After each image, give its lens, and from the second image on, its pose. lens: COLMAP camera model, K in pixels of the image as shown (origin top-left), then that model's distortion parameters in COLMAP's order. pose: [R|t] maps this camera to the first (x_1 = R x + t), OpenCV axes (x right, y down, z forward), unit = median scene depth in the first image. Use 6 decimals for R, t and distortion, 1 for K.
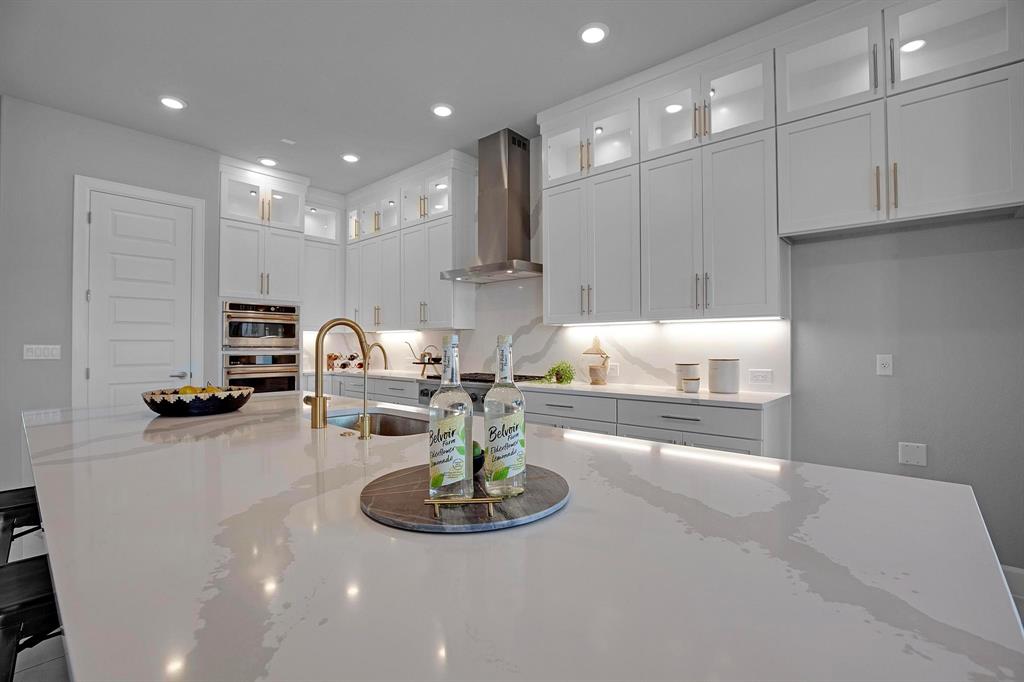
lens RADIAL K [[466.4, 0, 512.9], [0, 466.4, 340.5], [0, 0, 1]] dist [-0.026439, 0.002562]
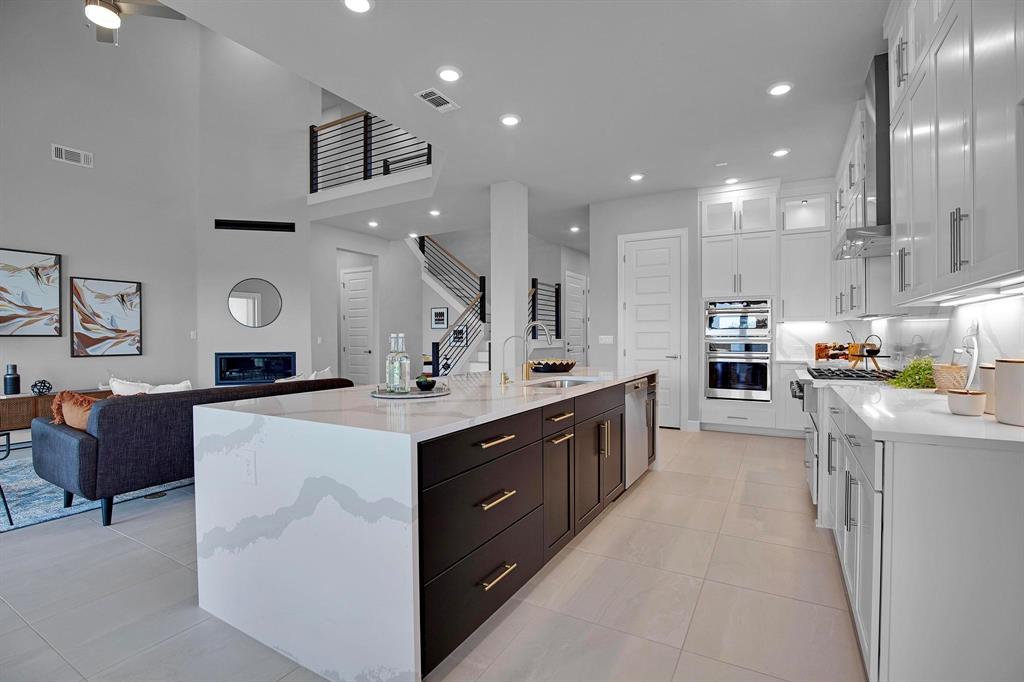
lens RADIAL K [[466.4, 0, 515.4], [0, 466.4, 342.2], [0, 0, 1]] dist [-0.026439, 0.002562]
pose [[0.198606, 0.013052, -0.979992, 0.539455], [0.012804, 0.999791, 0.015911, 0.001691], [0.979996, -0.015707, 0.198398, 0.218505]]
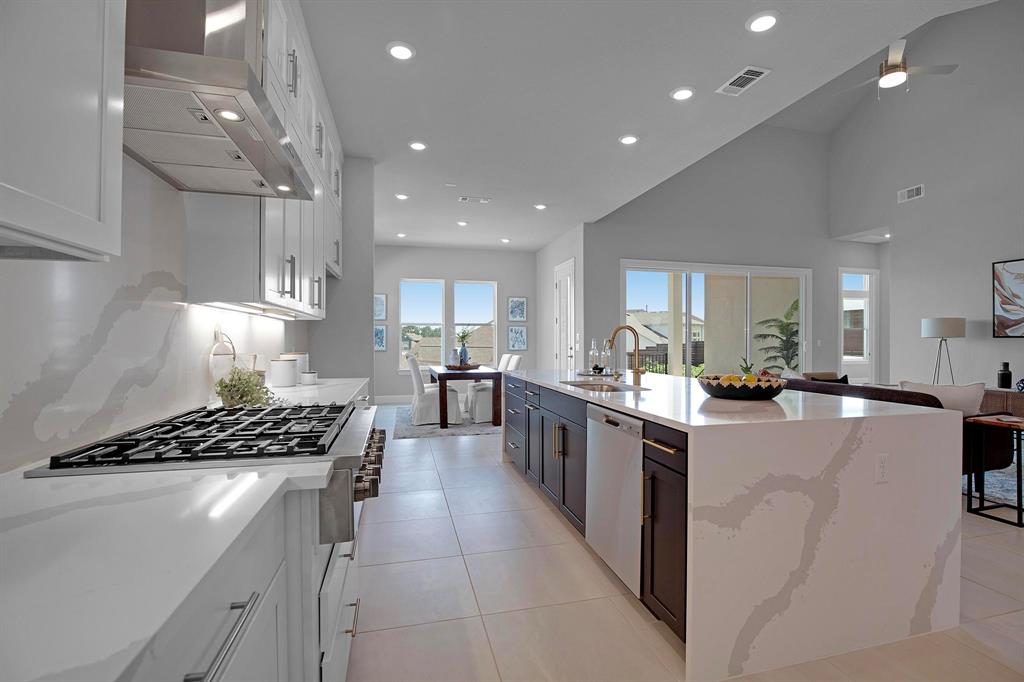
lens RADIAL K [[466.4, 0, 518.0], [0, 466.4, 342.9], [0, 0, 1]] dist [-0.026439, 0.002562]
pose [[-0.824920, 0.000092, 0.565249, -0.396131], [-0.002175, 0.999992, -0.003337, 0.011817], [-0.565245, -0.003982, -0.824913, 1.046195]]
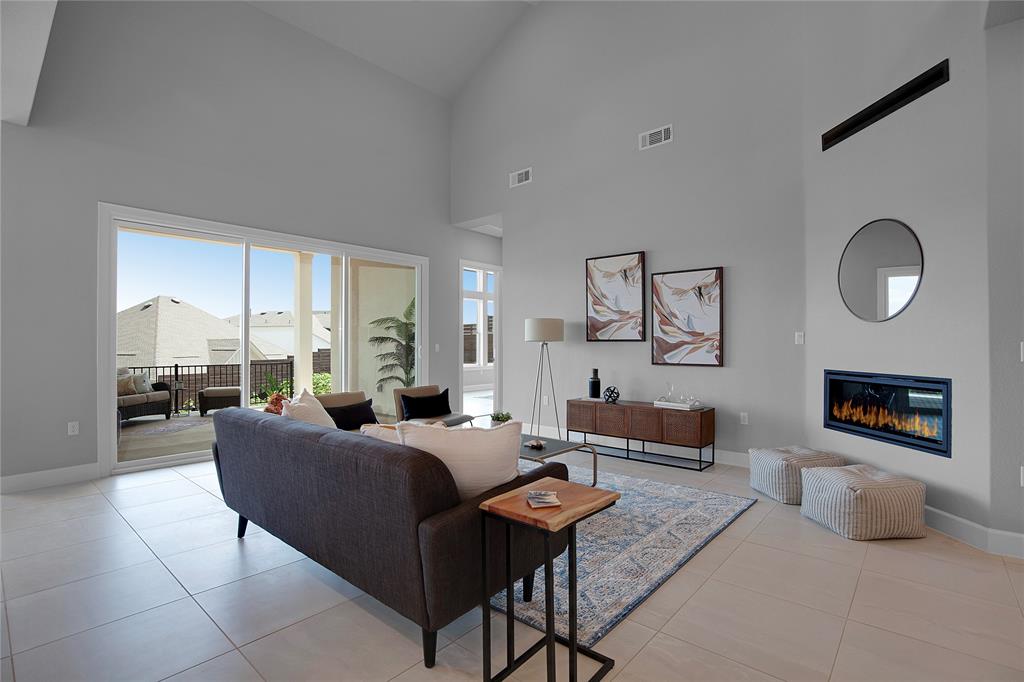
lens RADIAL K [[484.4, 0, 529.9], [0, 484.4, 340.0], [0, 0, 1]] dist [-0.038634, 0.002898]
pose [[-0.999468, 0.003538, -0.032410, -0.601089], [0.004107, 0.999838, -0.017524, 0.007117], [0.032342, -0.017648, -0.999321, 0.438269]]
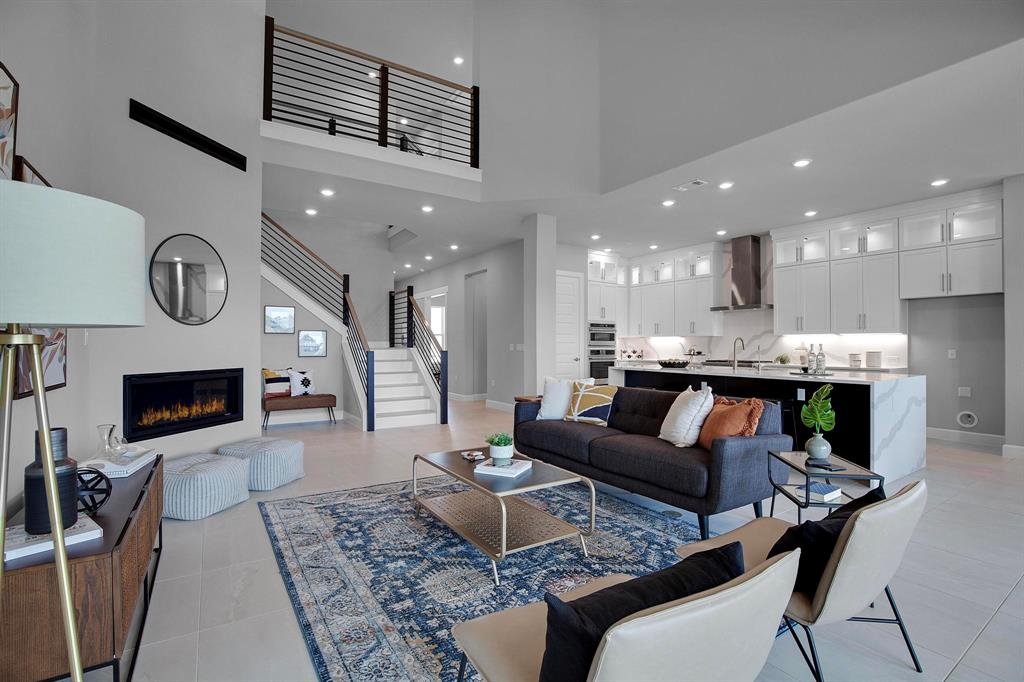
lens RADIAL K [[466.4, 0, 515.3], [0, 466.4, 342.1], [0, 0, 1]] dist [-0.026439, 0.002562]
pose [[0.963576, 0.001713, -0.267428, -0.389348], [-0.000843, 0.999994, 0.003370, -0.007223], [0.267432, -0.003022, 0.963572, -1.007276]]
